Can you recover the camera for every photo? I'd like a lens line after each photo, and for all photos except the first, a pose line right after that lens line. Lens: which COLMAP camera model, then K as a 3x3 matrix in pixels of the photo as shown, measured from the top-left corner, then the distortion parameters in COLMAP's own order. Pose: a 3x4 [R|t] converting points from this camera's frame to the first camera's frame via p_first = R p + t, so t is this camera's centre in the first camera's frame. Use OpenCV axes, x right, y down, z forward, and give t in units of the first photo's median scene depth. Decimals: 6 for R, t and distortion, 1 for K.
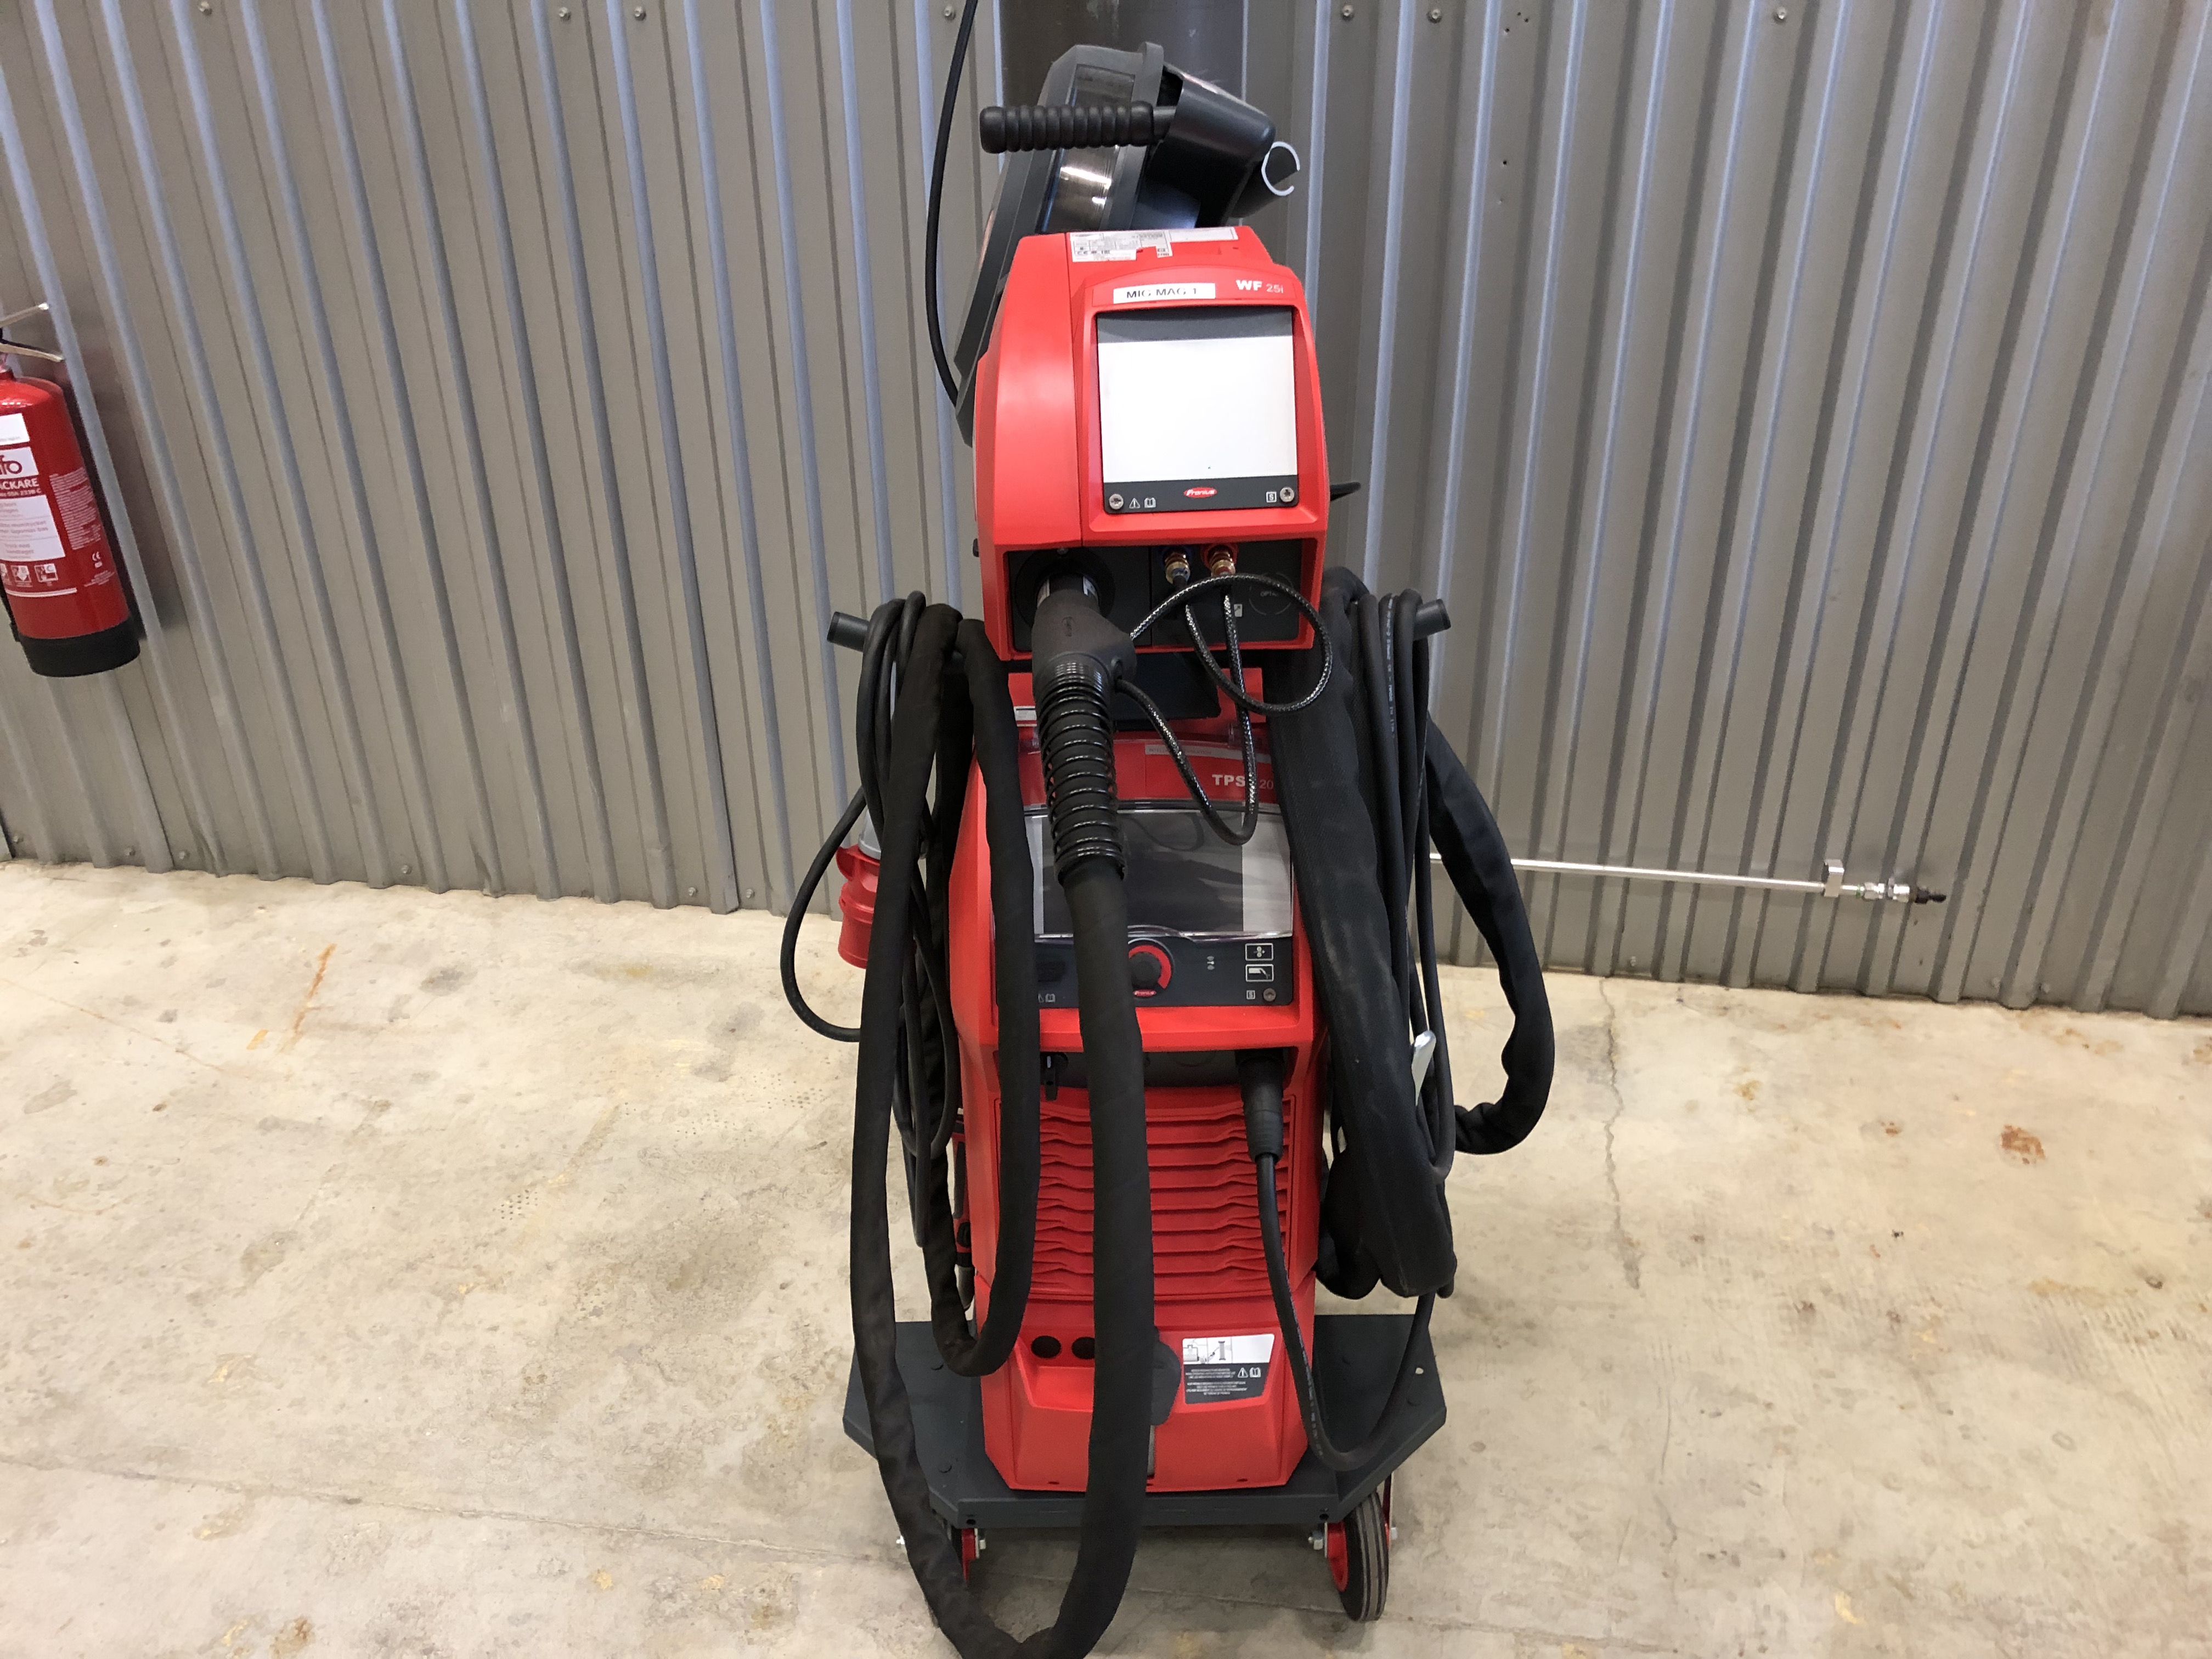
lens RADIAL K [[1809.5, 0, 1093.1], [0, 1809.5, 839.3], [0, 0, 1]] dist [0.024504, -0.007755]
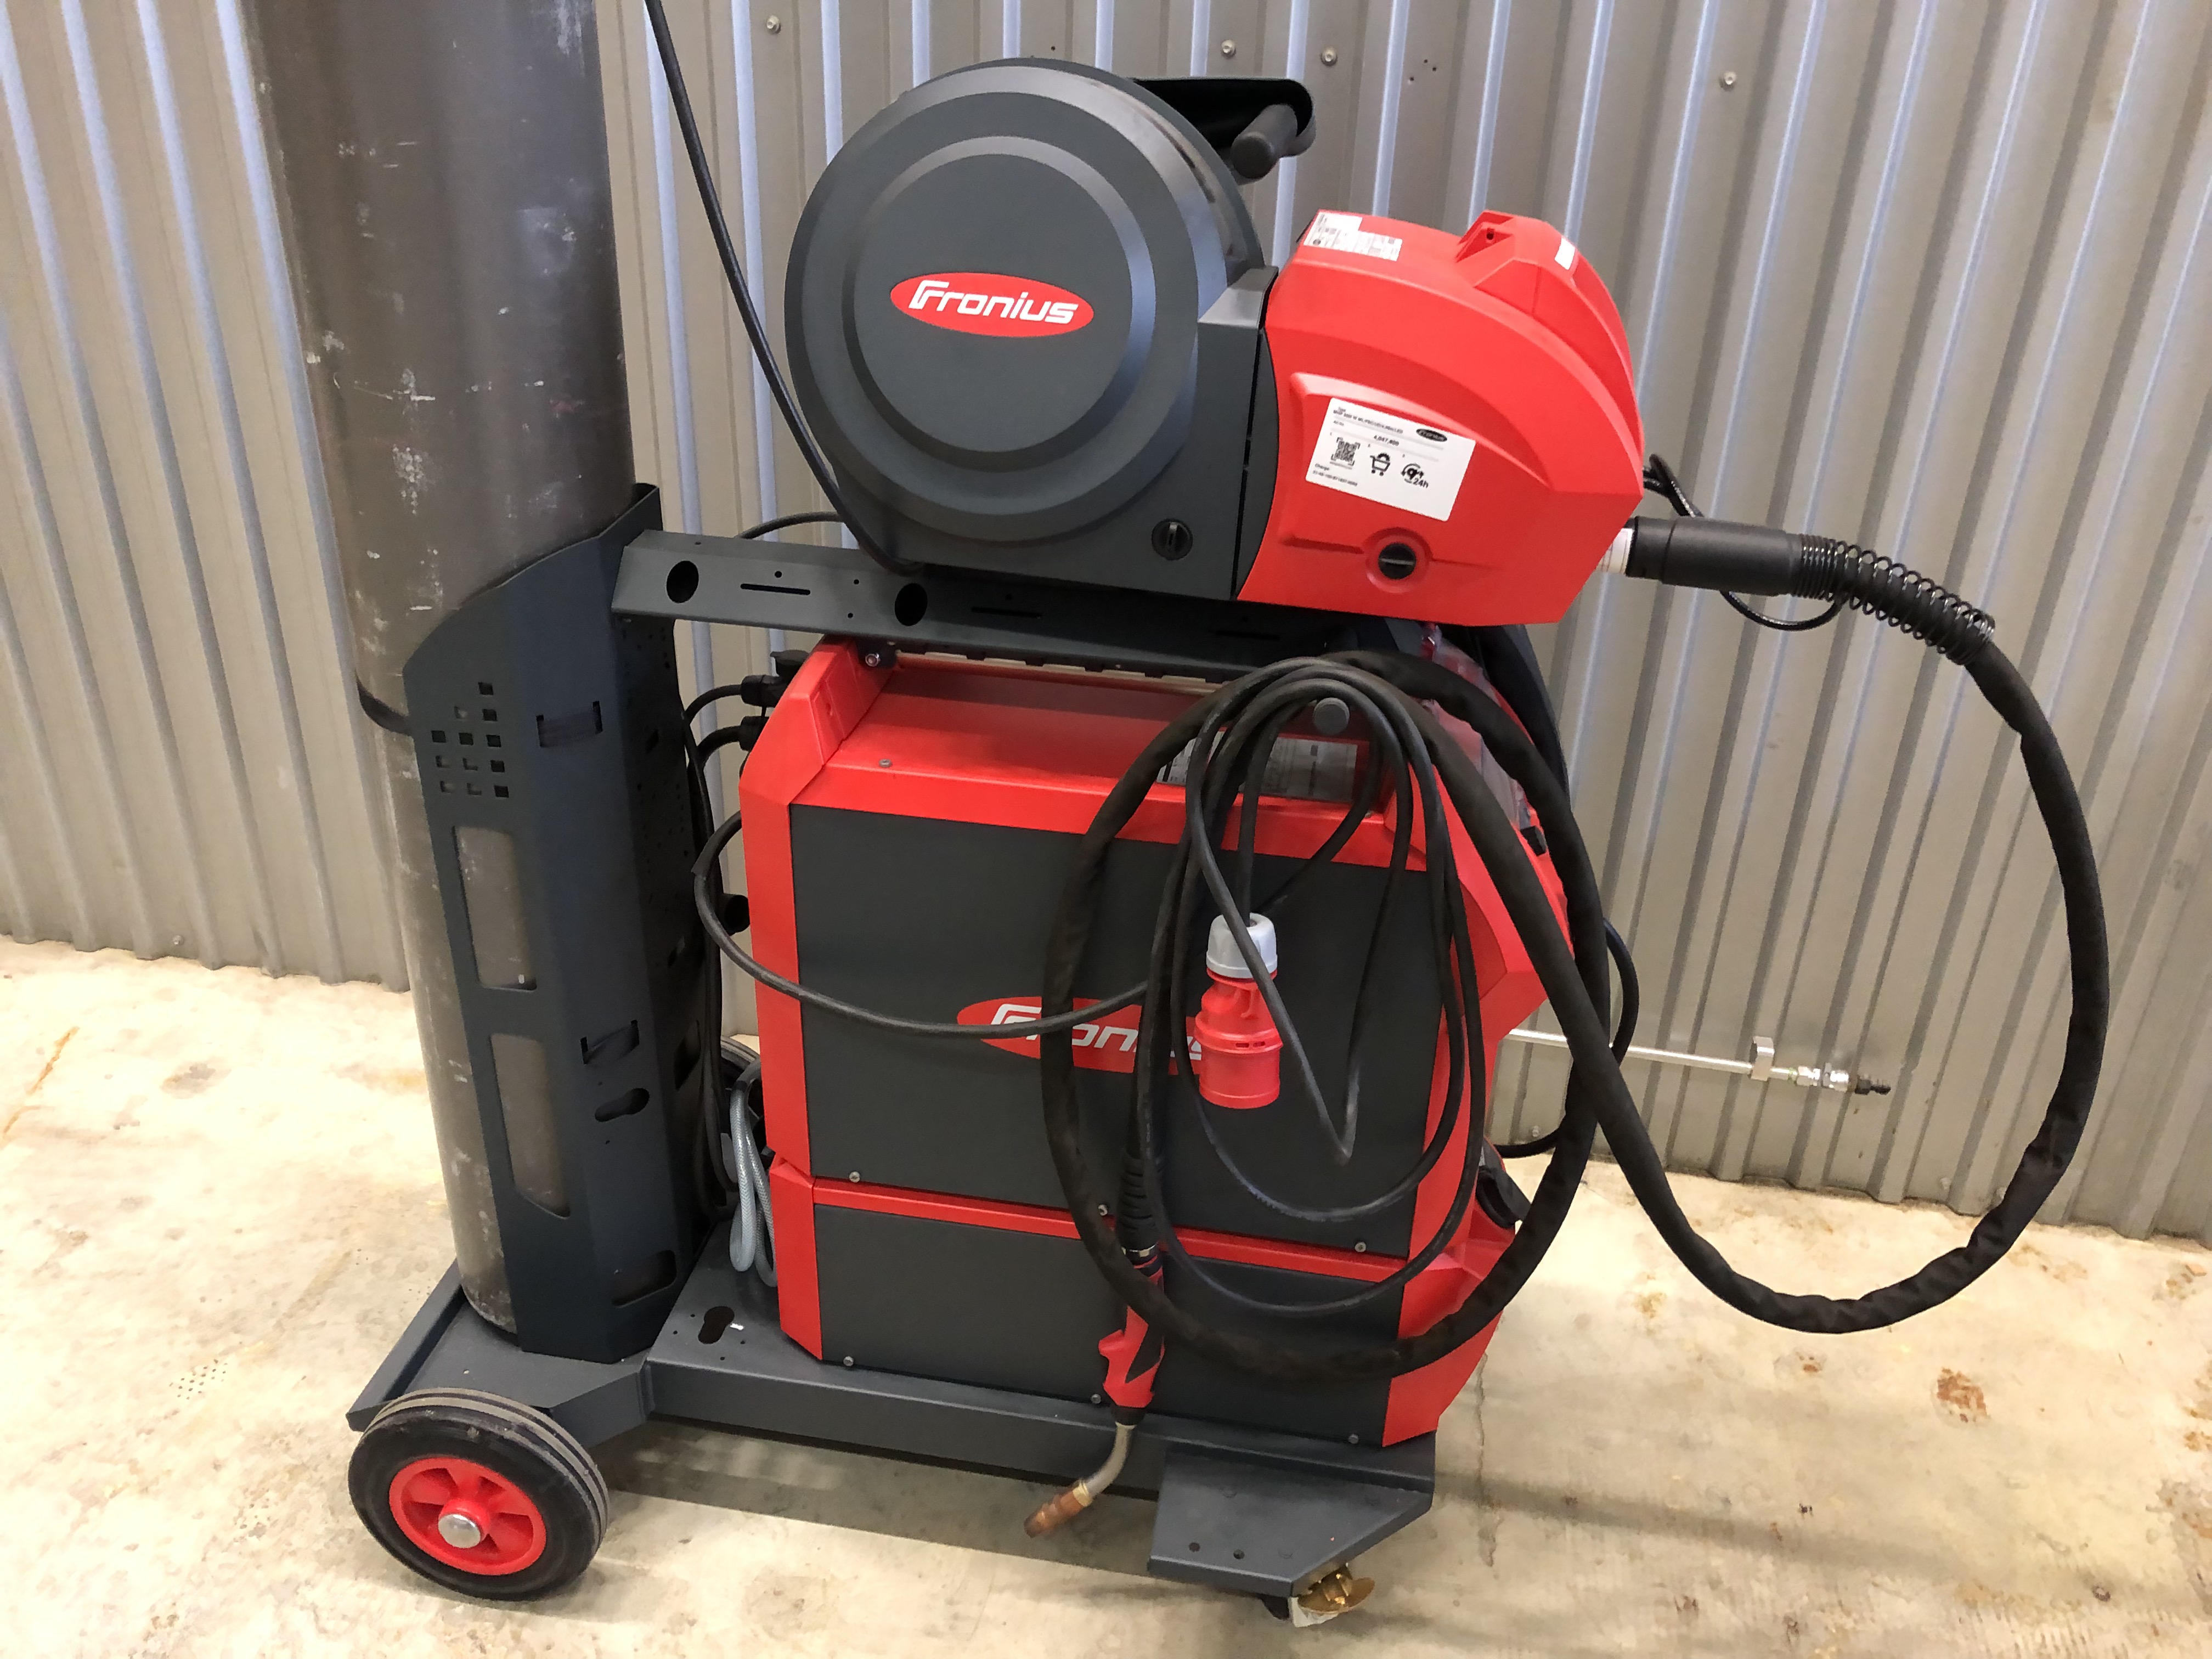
lens RADIAL K [[1809.5, 0, 1091.0], [0, 1809.5, 805.7], [0, 0, 1]] dist [0.024504, -0.007755]
pose [[0.998612, 0.052388, -0.005469, 0.085724], [-0.052454, 0.998543, -0.012696, -0.073555], [0.004796, 0.012965, 0.999904, 0.127621]]
